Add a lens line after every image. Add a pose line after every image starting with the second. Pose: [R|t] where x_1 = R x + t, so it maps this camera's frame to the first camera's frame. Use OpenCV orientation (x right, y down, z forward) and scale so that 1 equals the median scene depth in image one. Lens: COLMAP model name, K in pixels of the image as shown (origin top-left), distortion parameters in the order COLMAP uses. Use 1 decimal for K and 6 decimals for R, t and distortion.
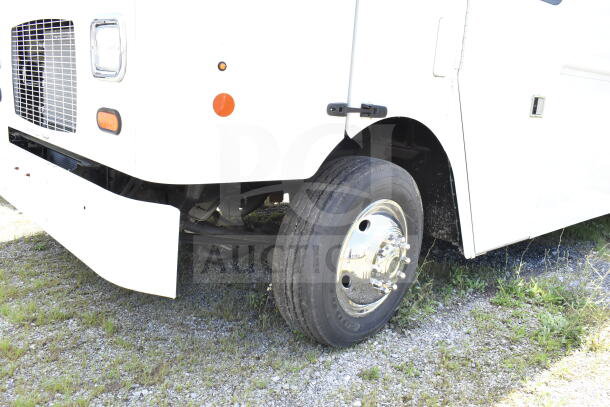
lens RADIAL K [[548.0, 0, 302.8], [0, 548.0, 204.2], [0, 0, 1]] dist [-0.039173, 0.013467]
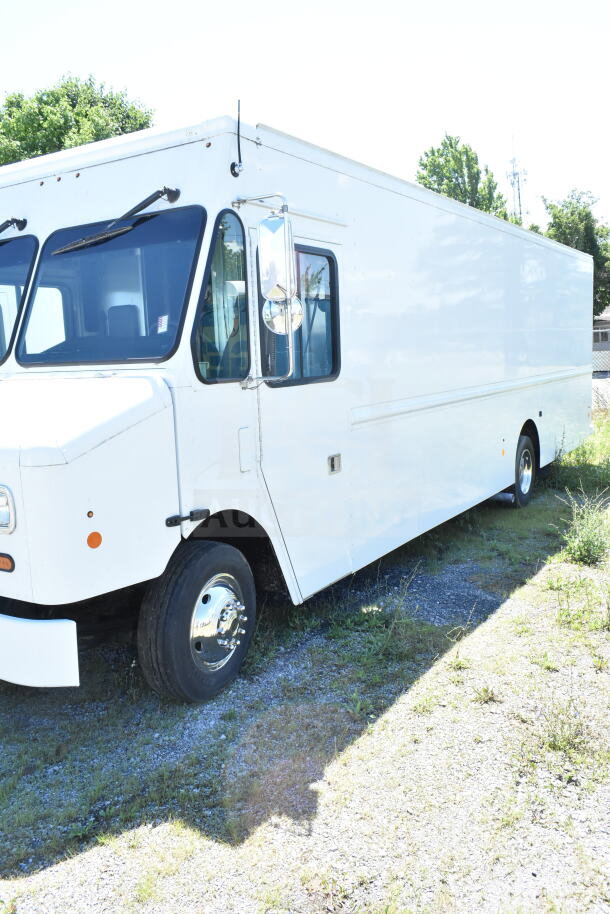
lens RADIAL K [[767.3, 0, 303.9], [0, 767.3, 456.8], [0, 0, 1]] dist [-0.021942, 0.011529]
pose [[0.954549, -0.143634, 0.261164, -0.084559], [0.165314, 0.984232, -0.062917, -0.132614], [-0.248009, 0.103231, 0.963242, -0.772255]]
